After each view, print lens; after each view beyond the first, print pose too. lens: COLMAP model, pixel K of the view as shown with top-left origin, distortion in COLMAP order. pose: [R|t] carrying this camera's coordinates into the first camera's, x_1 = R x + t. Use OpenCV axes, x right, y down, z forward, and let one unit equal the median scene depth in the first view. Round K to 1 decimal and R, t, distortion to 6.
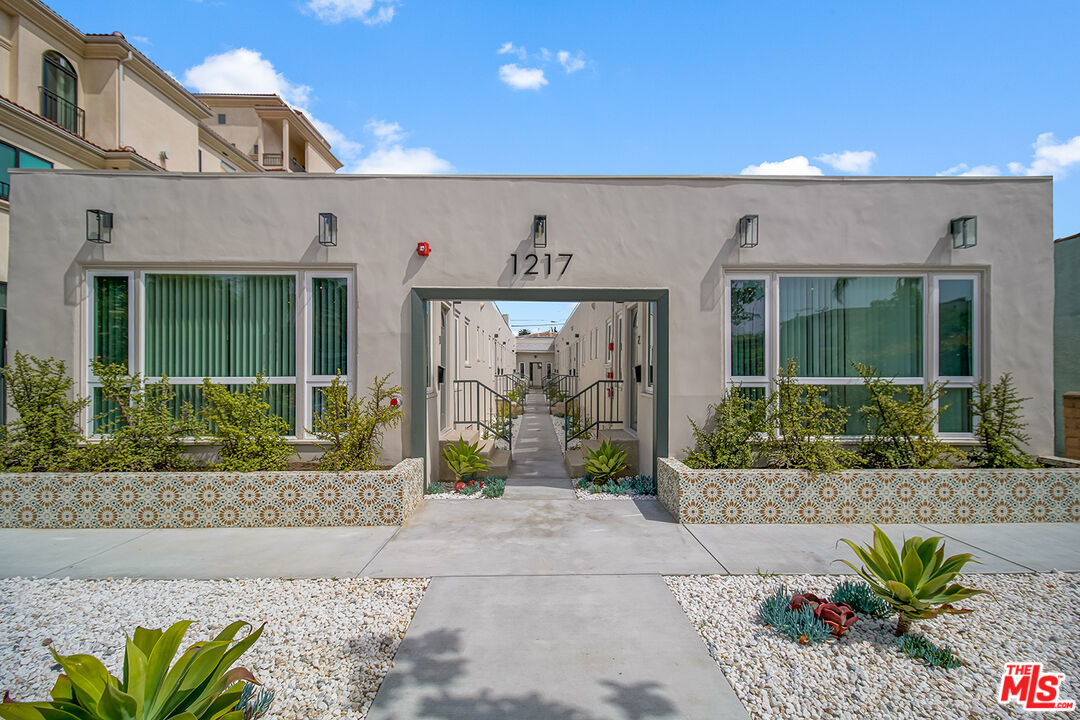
lens RADIAL K [[484.0, 0, 542.5], [0, 484.0, 371.3], [0, 0, 1]] dist [0.019253, -0.008162]
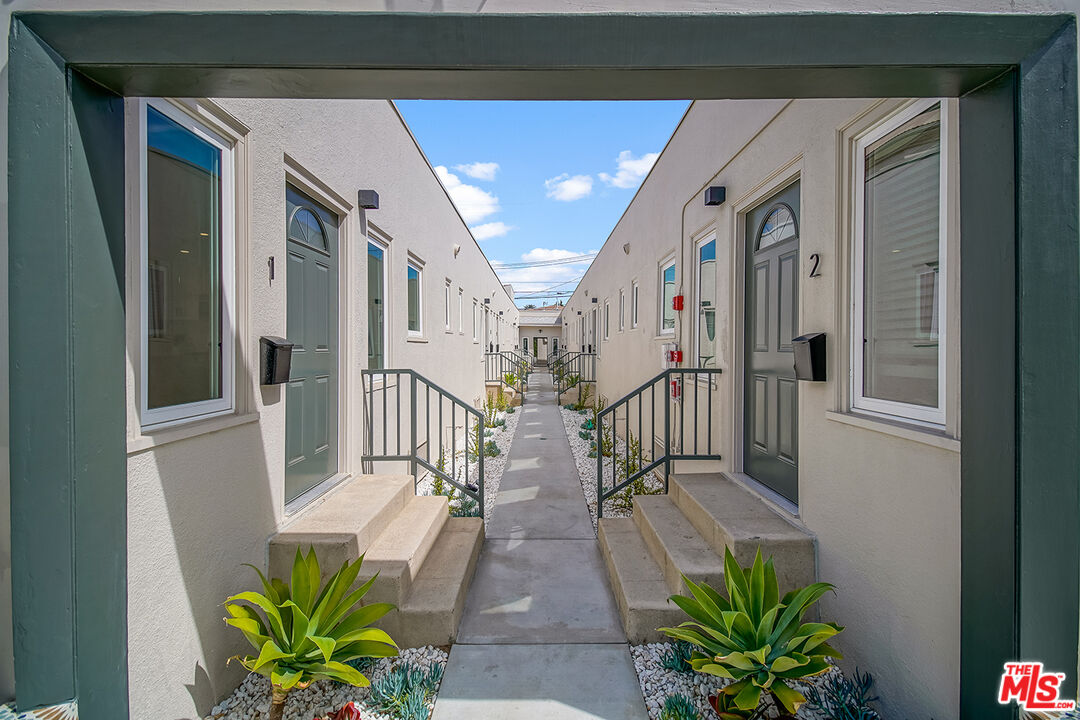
lens RADIAL K [[484.0, 0, 535.6], [0, 484.0, 354.2], [0, 0, 1]] dist [0.019253, -0.008162]
pose [[0.999680, -0.002410, -0.025192, -0.002192], [0.002790, 0.999883, 0.015068, -0.003843], [0.025152, -0.015134, 0.999569, 0.619317]]
